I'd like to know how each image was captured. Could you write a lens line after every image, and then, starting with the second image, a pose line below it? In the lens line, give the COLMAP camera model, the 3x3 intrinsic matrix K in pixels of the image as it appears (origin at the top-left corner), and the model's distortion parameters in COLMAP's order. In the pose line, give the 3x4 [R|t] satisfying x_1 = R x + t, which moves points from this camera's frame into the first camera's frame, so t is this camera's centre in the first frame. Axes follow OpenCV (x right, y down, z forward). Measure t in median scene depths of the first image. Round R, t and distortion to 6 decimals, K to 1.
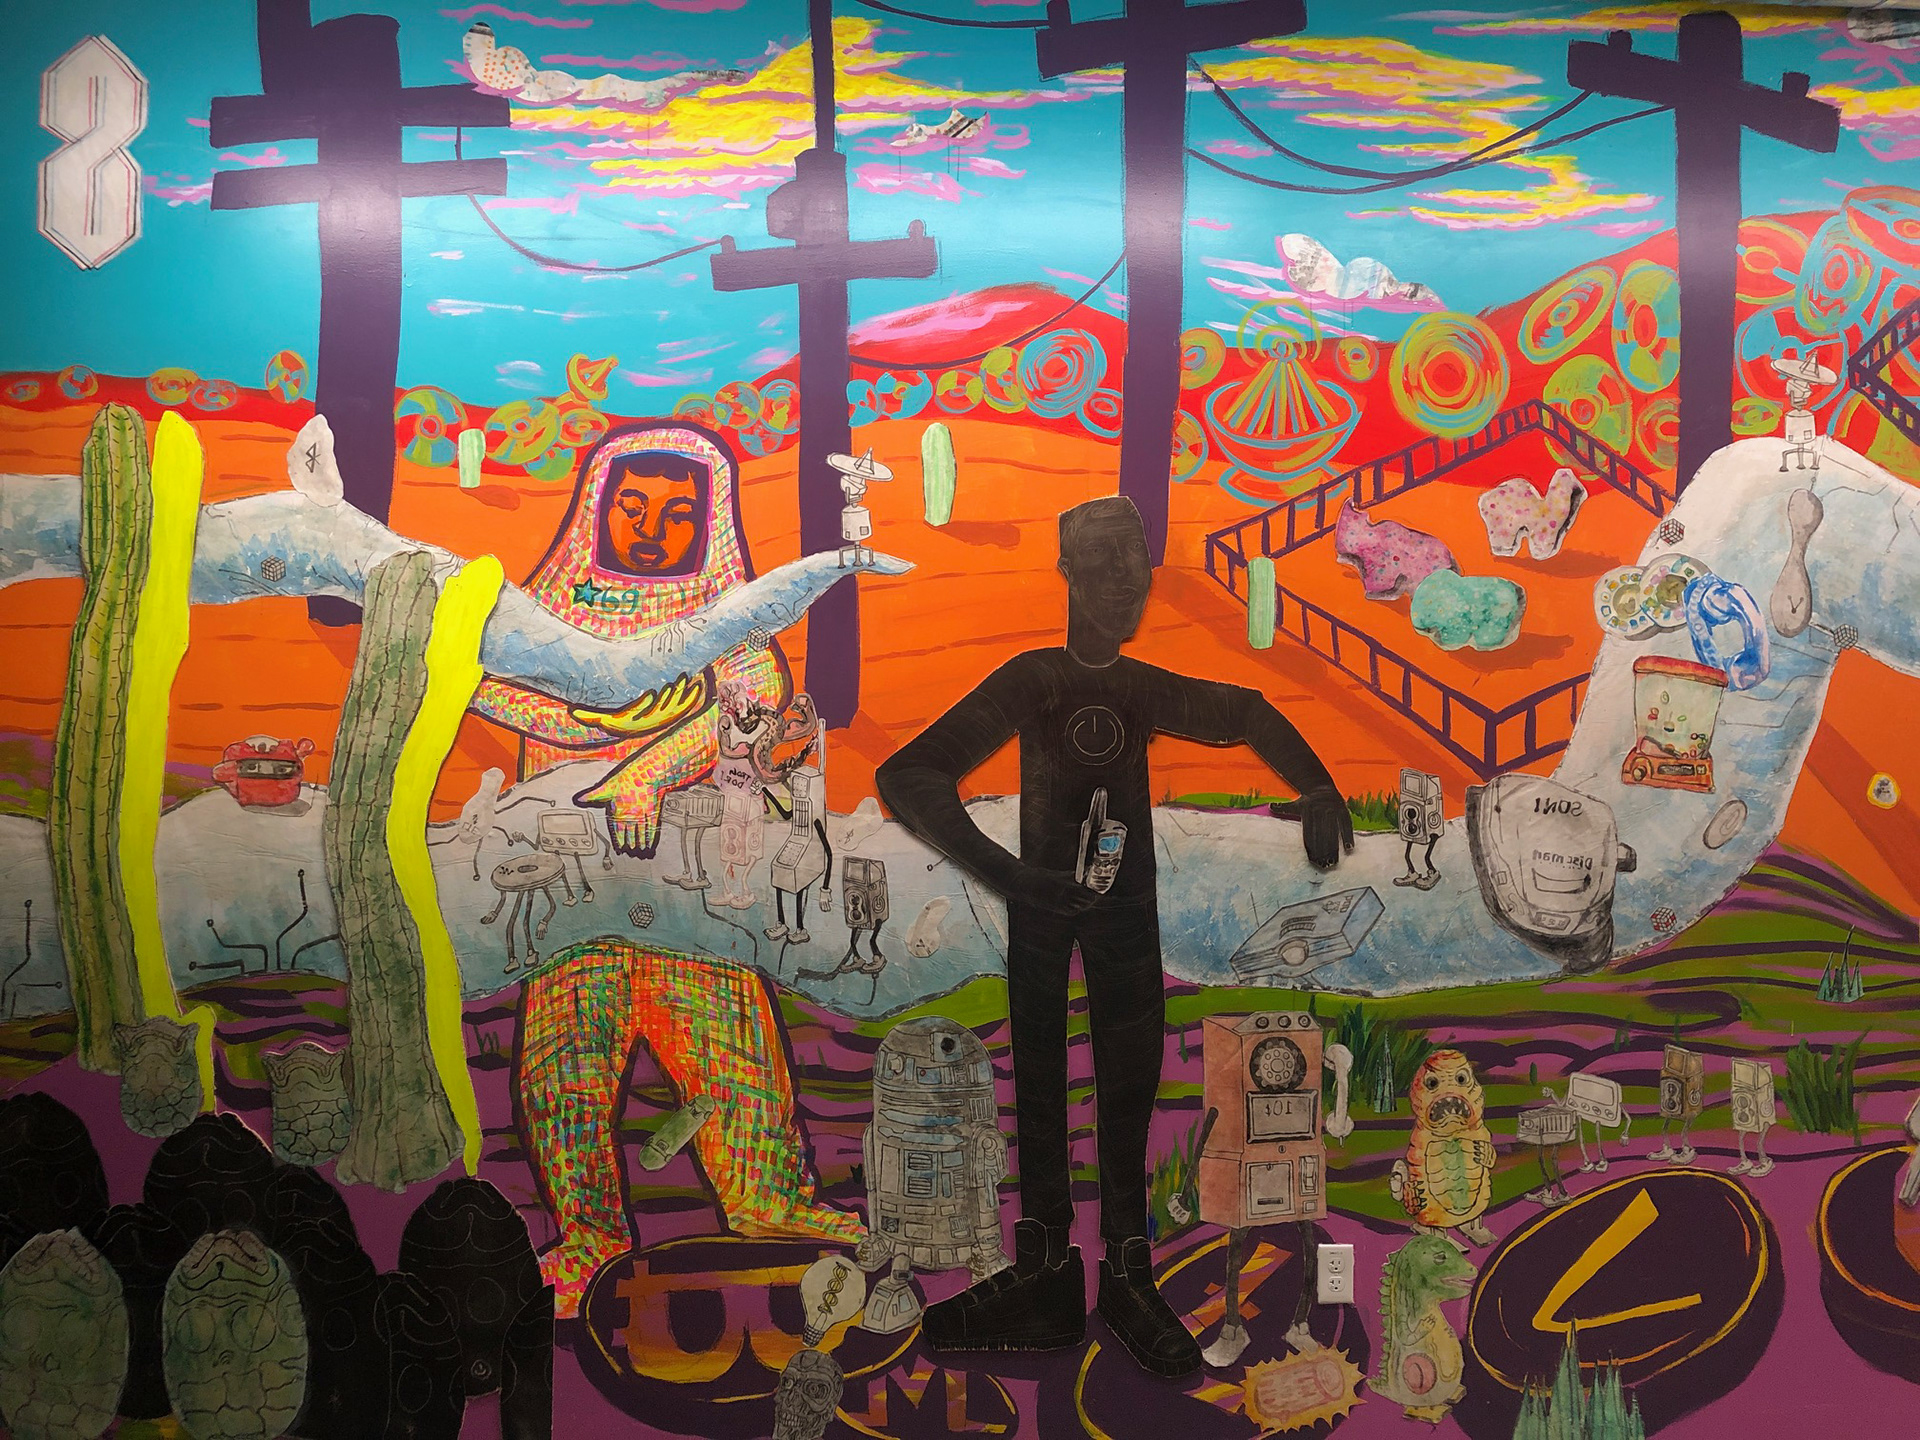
lens RADIAL K [[1578.9, 0, 960.0], [0, 1578.9, 720.0], [0, 0, 1]] dist [0.049032, -0.055869]
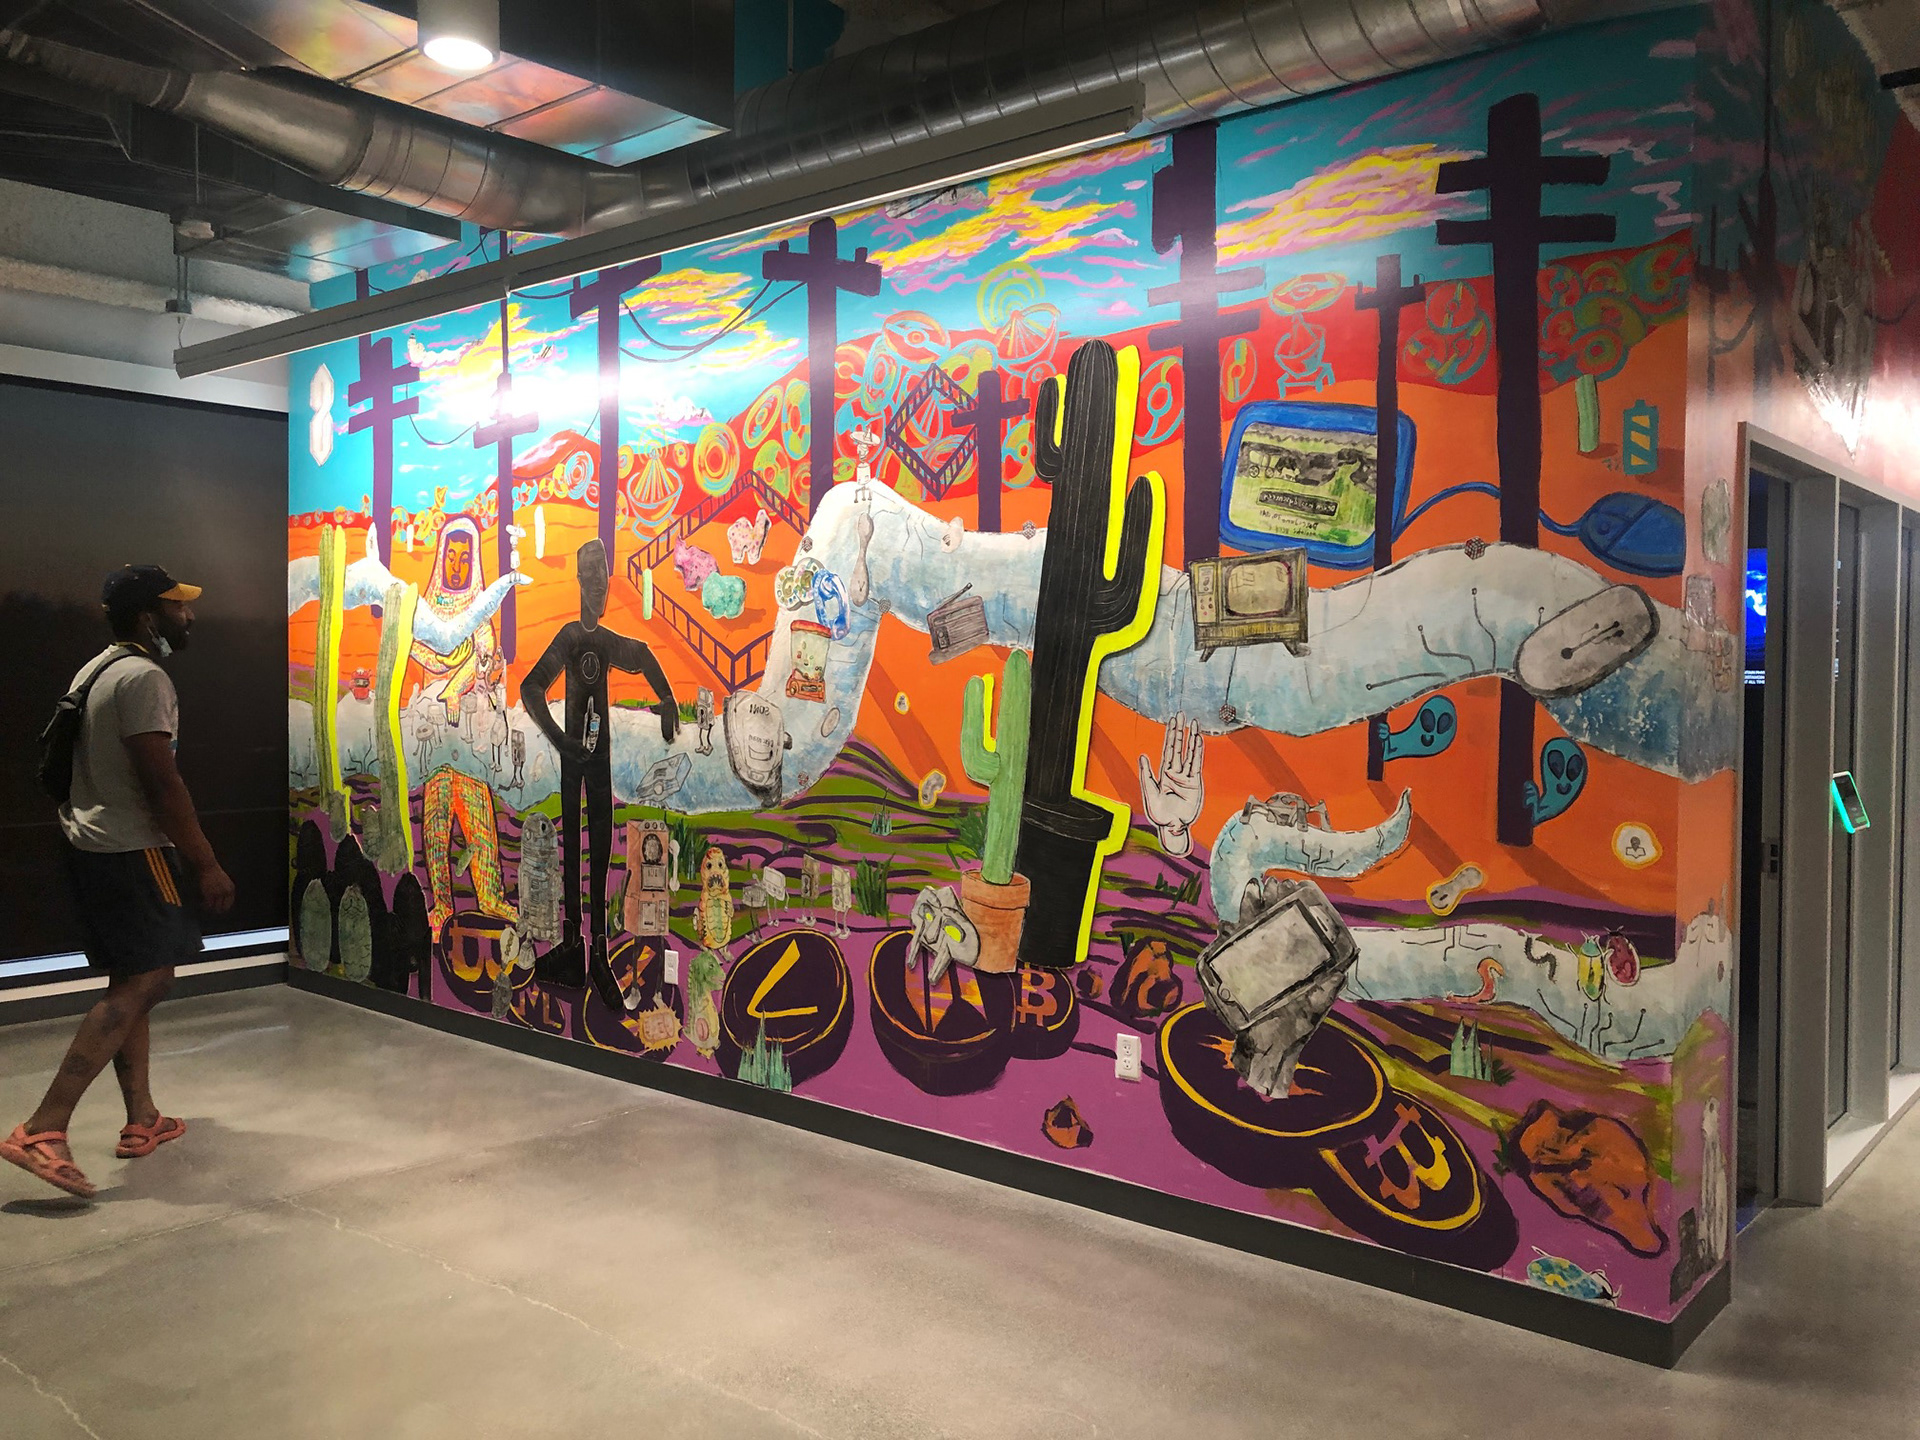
lens RADIAL K [[1567.0, 0, 964.5], [0, 1567.0, 708.4], [0, 0, 1]] dist [0.181743, -0.572239]
pose [[0.751780, 0.016119, -0.659217, 1.654917], [-0.000733, 0.999721, 0.023609, 0.013387], [0.659413, -0.017266, 0.751582, -0.119485]]
